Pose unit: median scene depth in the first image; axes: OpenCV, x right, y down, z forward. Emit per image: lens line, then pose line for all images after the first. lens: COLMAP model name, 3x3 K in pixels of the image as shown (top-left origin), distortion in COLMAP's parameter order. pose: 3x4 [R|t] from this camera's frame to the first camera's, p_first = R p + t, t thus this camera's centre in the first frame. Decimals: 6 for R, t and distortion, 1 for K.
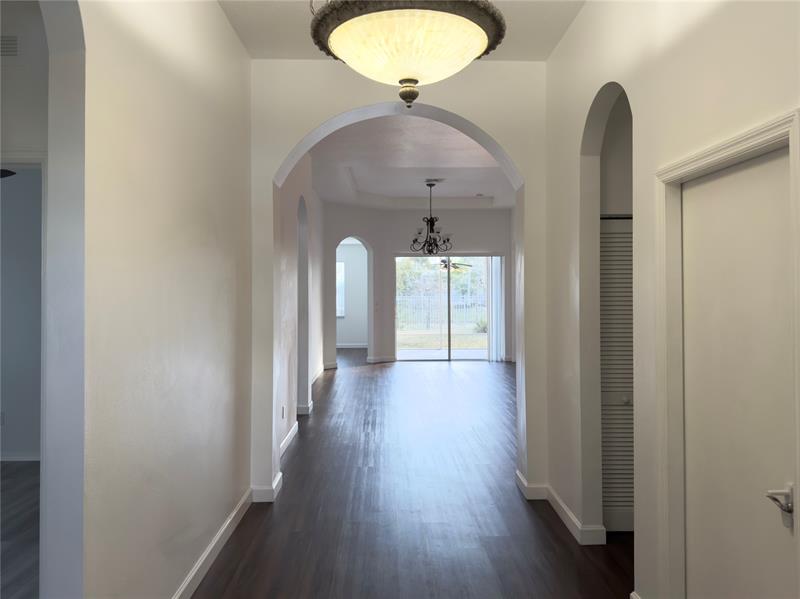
lens RADIAL K [[565.5, 0, 396.2], [0, 565.5, 295.0], [0, 0, 1]] dist [0.033350, -0.029320]
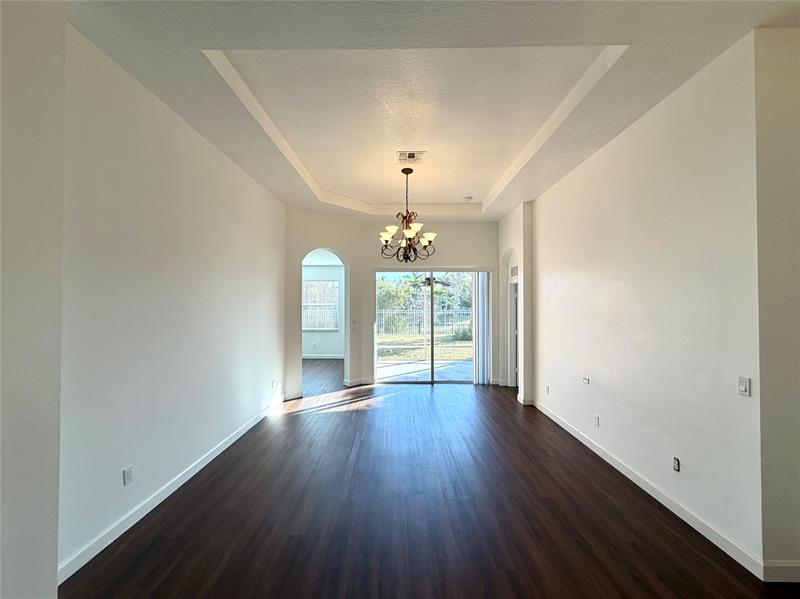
lens RADIAL K [[324.4, 0, 405.5], [0, 324.4, 303.2], [0, 0, 1]] dist [0.000273, -0.000035]
pose [[0.999988, 0.003379, 0.003412, 0.087453], [-0.003330, 0.999894, -0.014204, -0.015569], [-0.003459, 0.014193, 0.999893, 0.851562]]
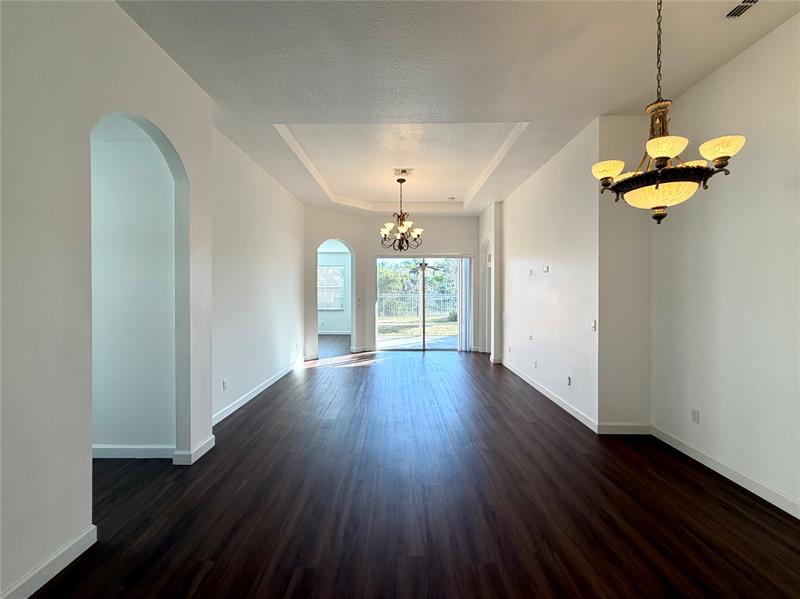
lens RADIAL K [[324.4, 0, 402.5], [0, 324.4, 294.2], [0, 0, 1]] dist [0.000273, -0.000035]
pose [[0.999969, 0.004115, -0.006749, 0.102365], [-0.004109, 0.999991, 0.000976, 0.005905], [0.006753, -0.000948, 0.999977, 0.649038]]
